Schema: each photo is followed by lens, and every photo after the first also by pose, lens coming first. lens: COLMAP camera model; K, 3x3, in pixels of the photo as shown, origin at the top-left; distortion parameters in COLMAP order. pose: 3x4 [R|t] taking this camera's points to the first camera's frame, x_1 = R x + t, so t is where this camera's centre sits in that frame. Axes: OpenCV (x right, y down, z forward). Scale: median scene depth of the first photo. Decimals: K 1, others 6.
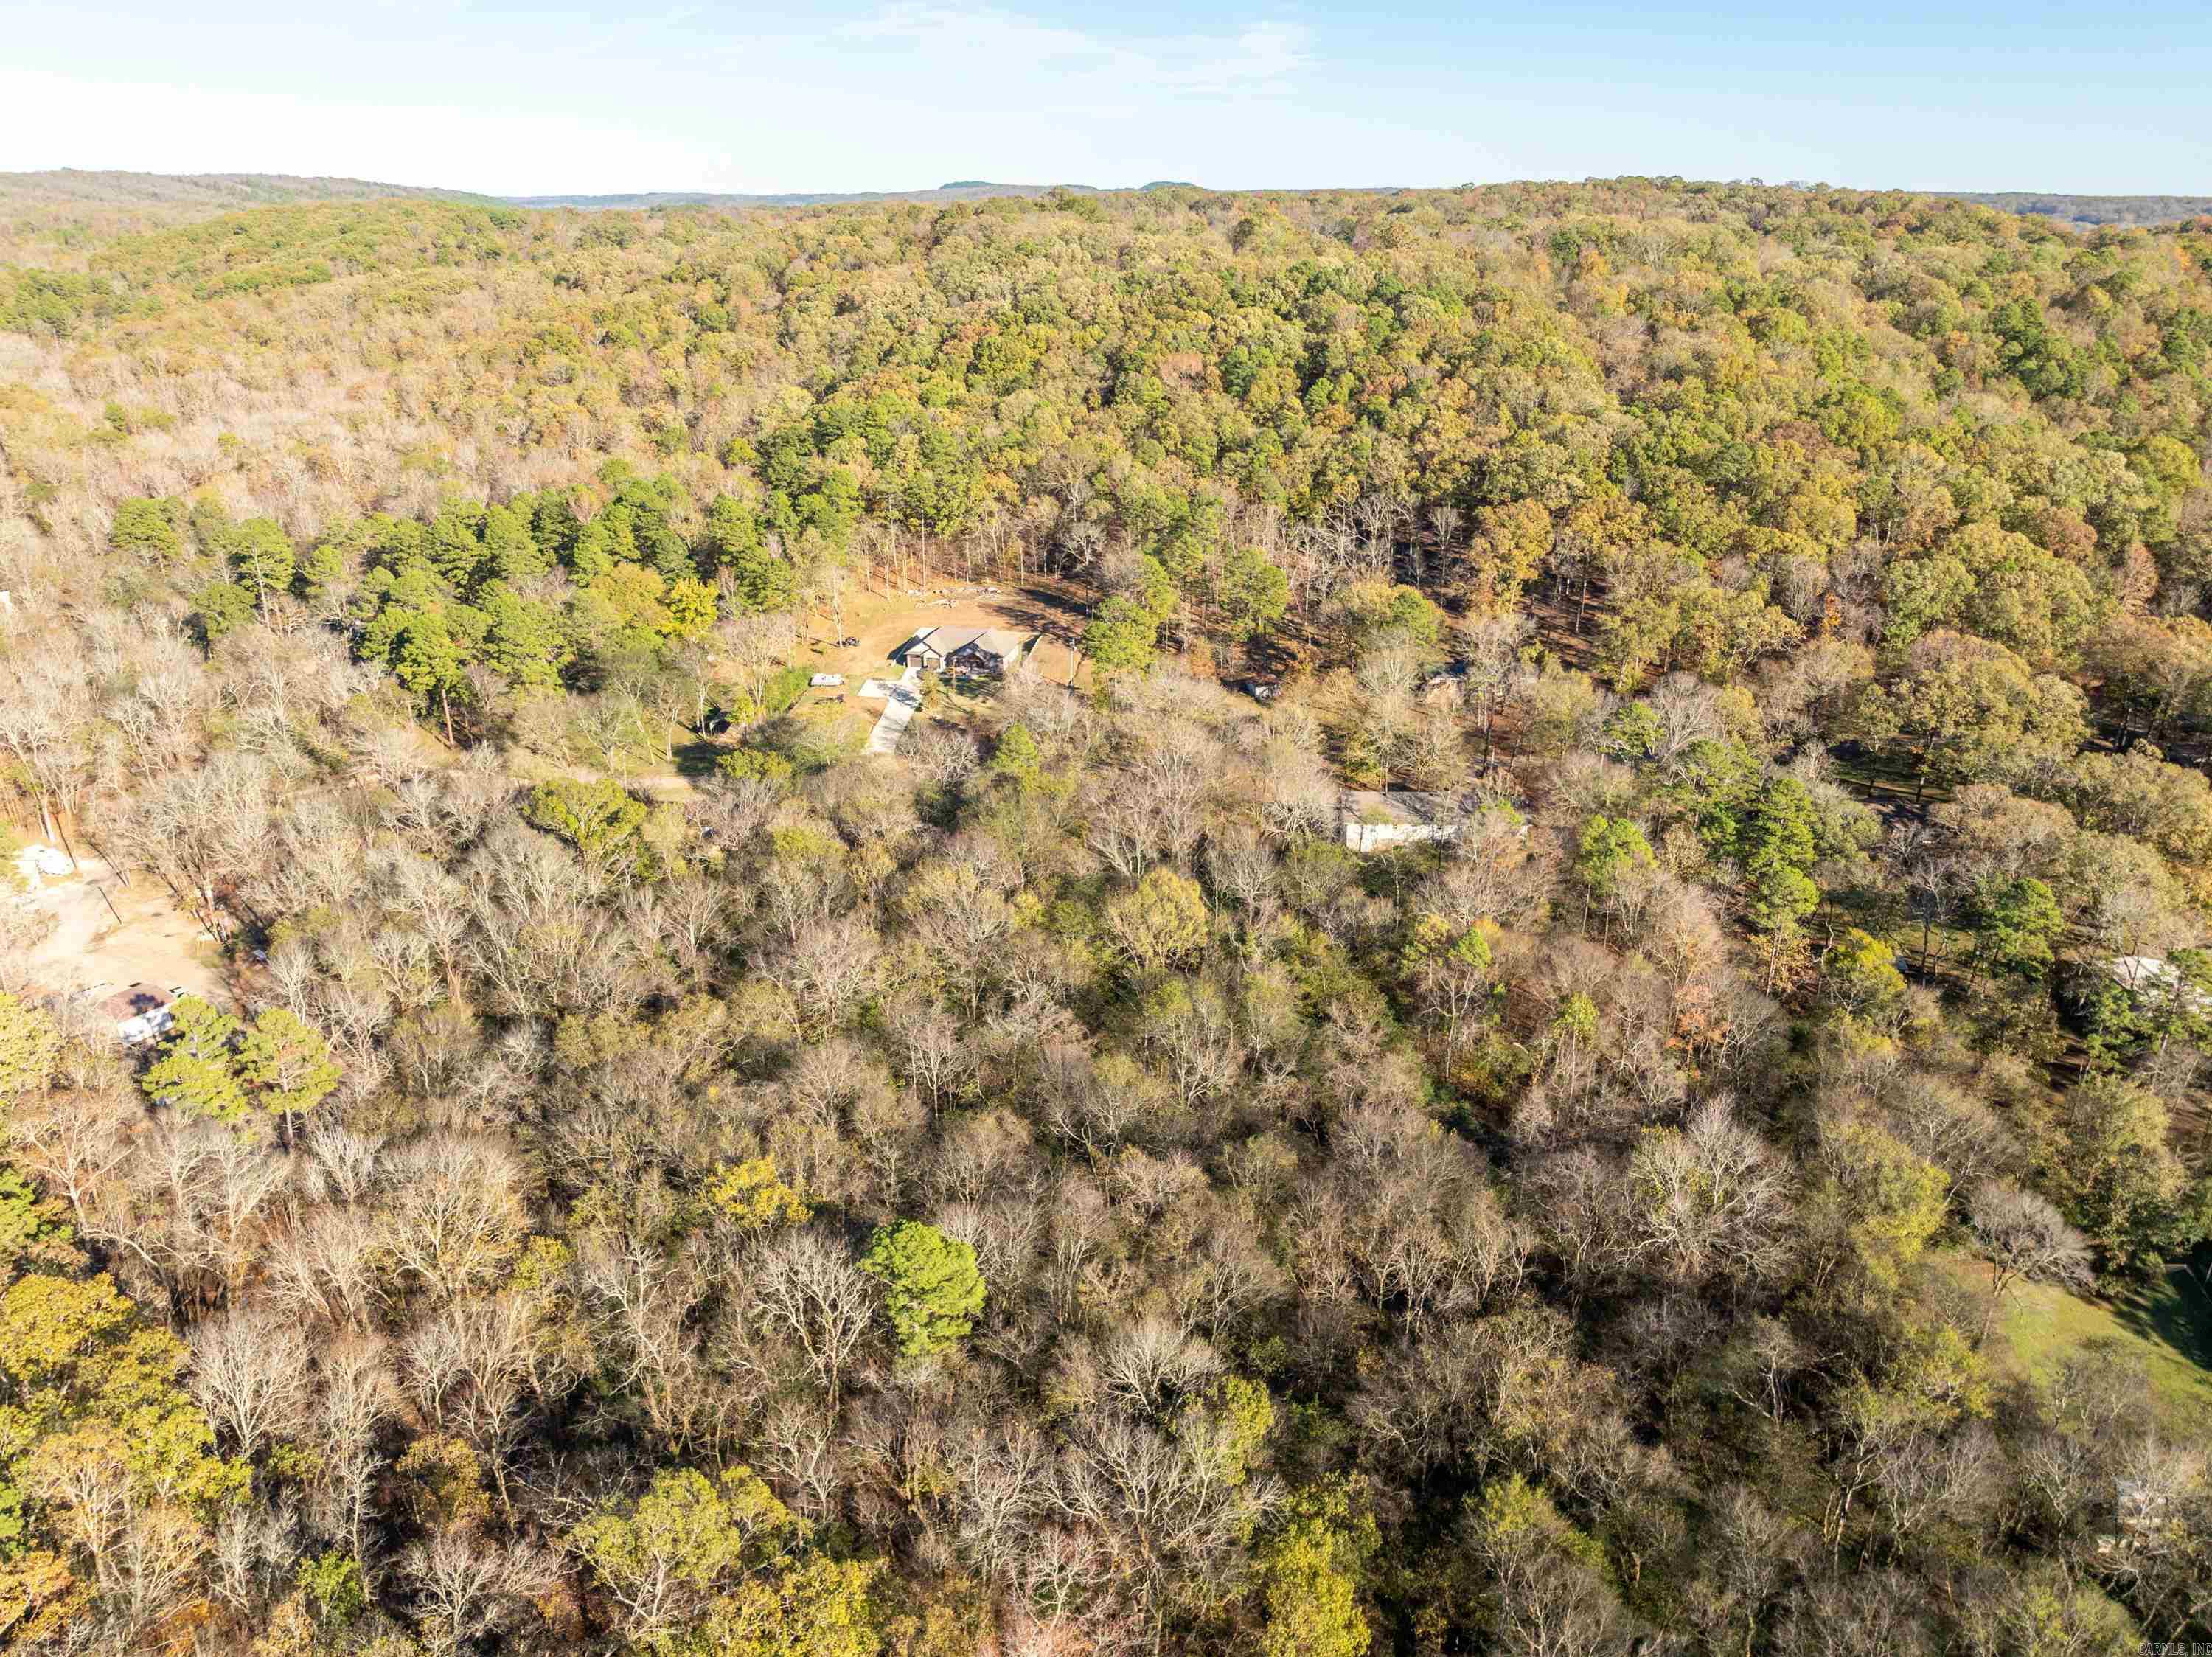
lens RADIAL K [[1569.9, 0, 1140.0], [0, 1569.9, 834.7], [0, 0, 1]] dist [-0.039575, 0.027051]
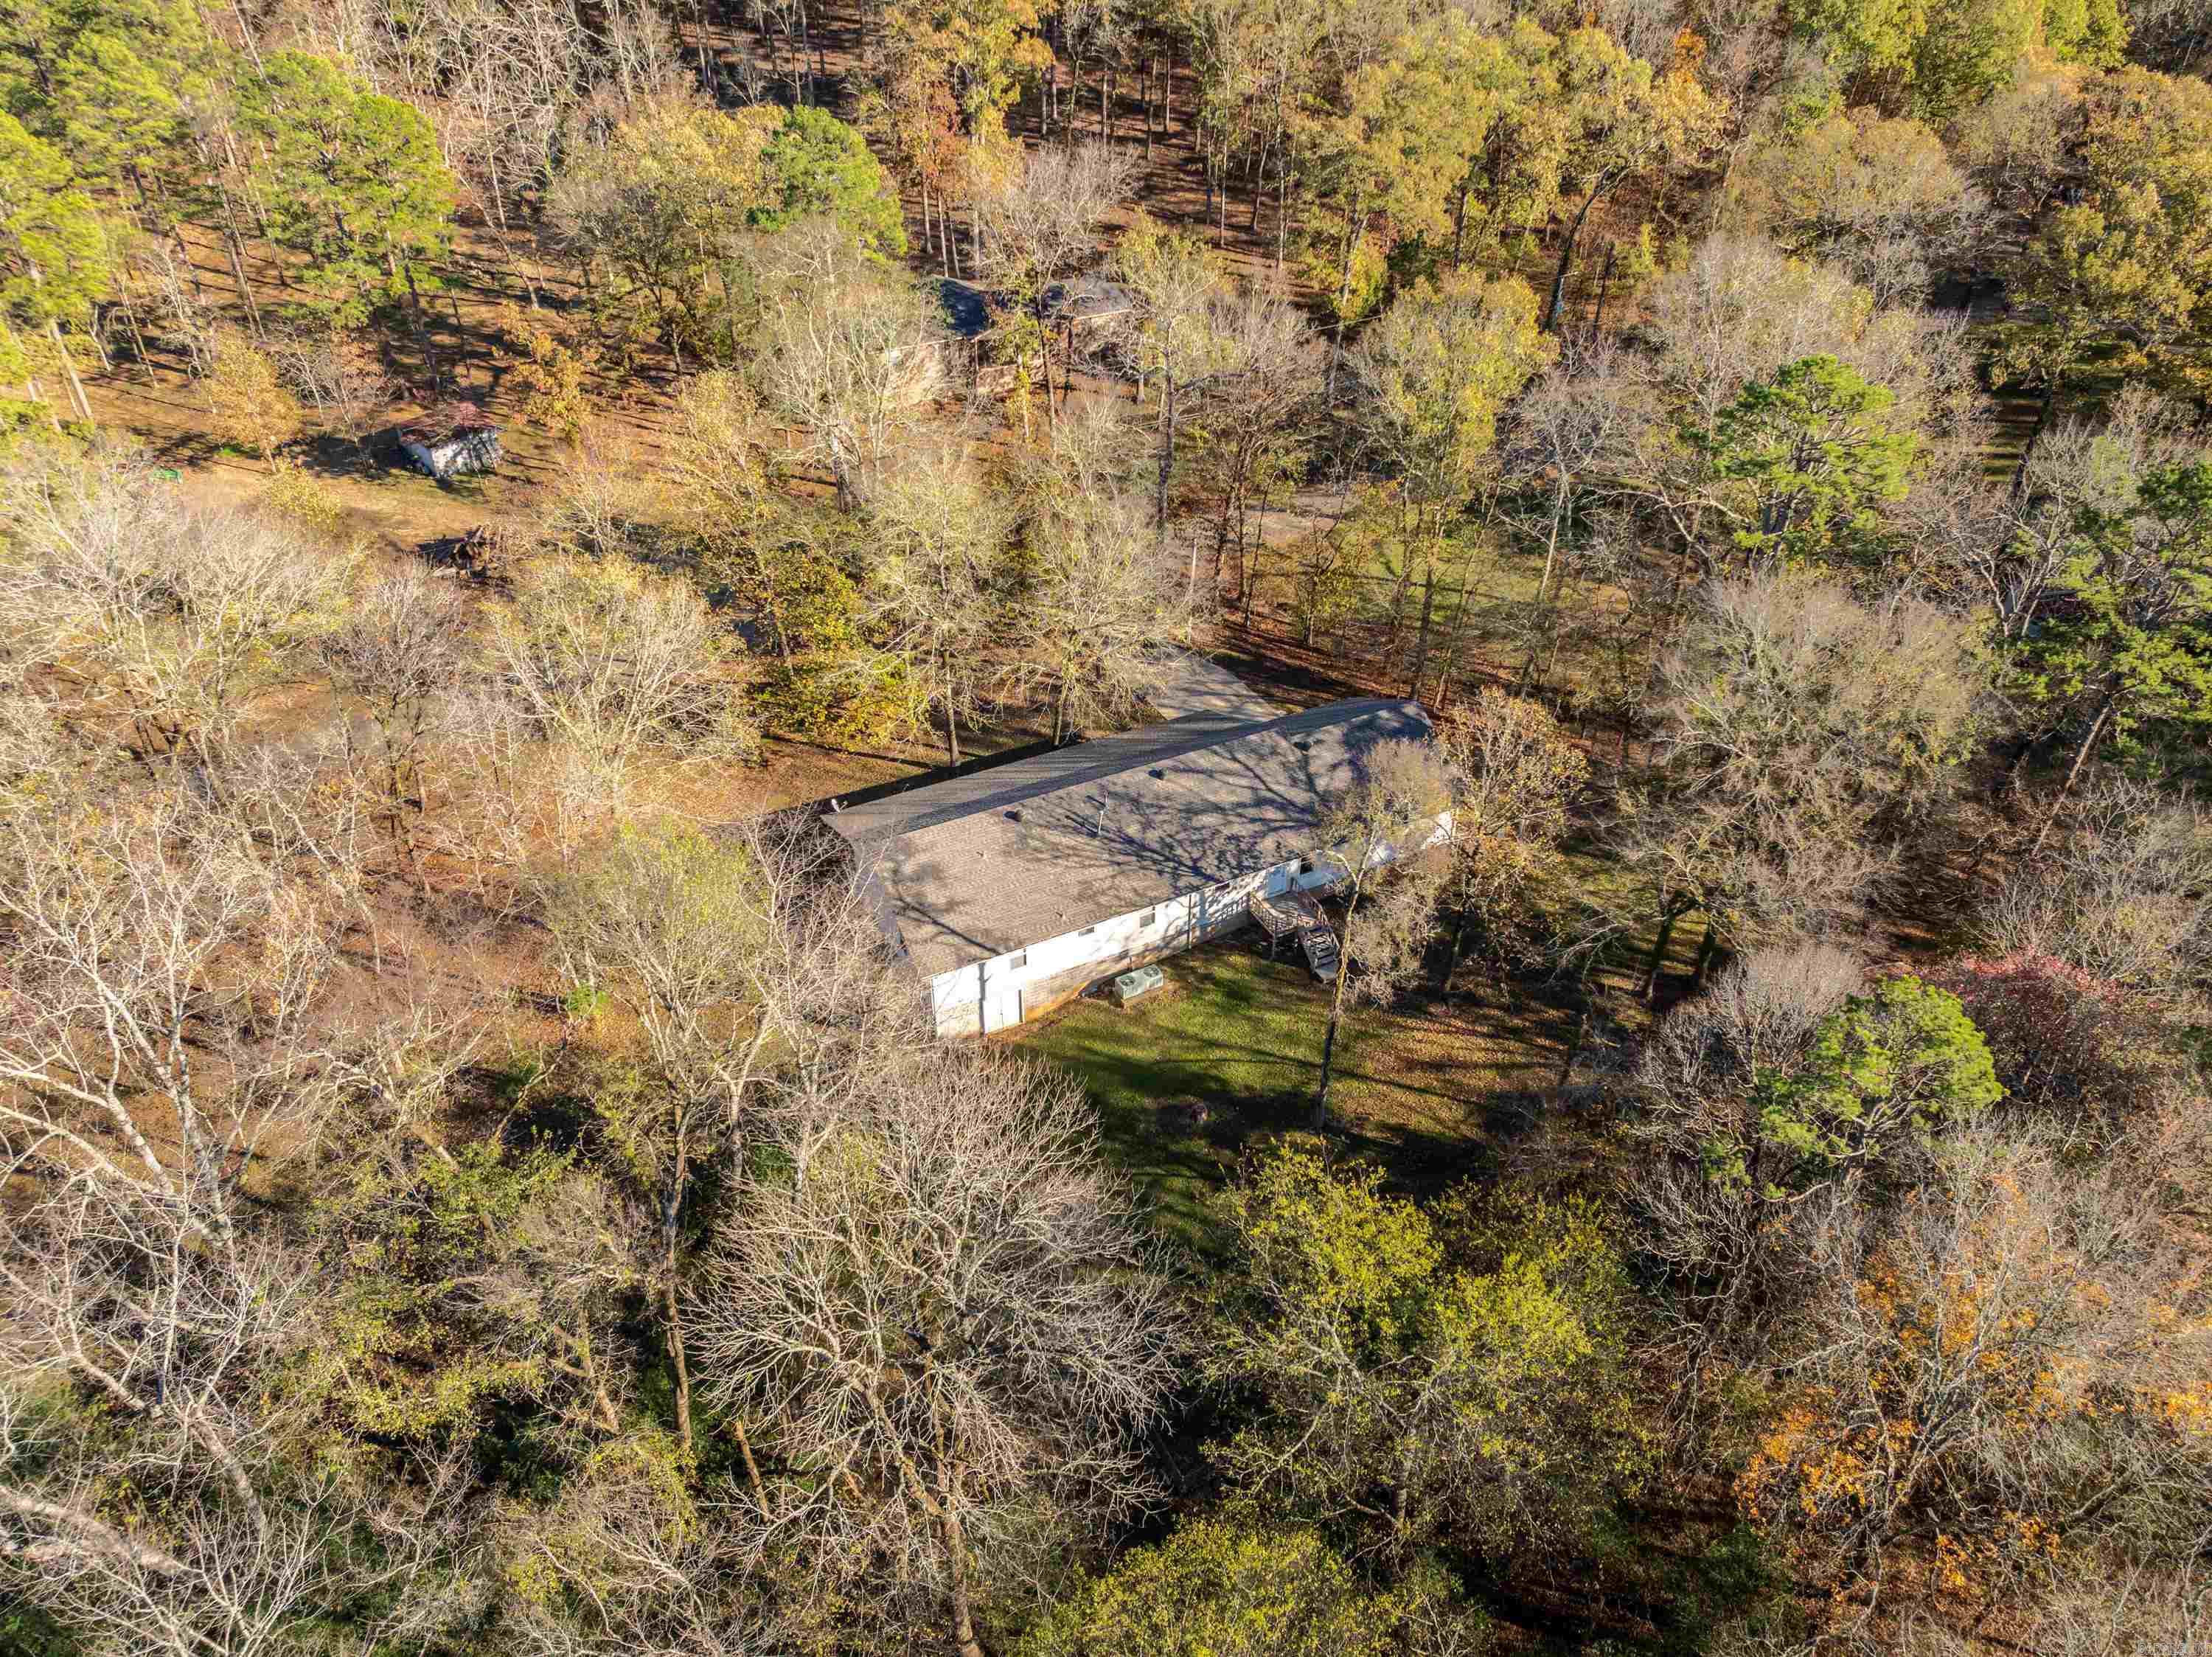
lens RADIAL K [[1569.9, 0, 1140.0], [0, 1569.9, 834.7], [0, 0, 1]] dist [-0.039575, 0.027051]
pose [[0.873568, -0.275157, 0.401456, 0.046836], [0.177016, 0.947984, 0.264560, -0.073884], [-0.453369, -0.160047, 0.876836, 0.576974]]
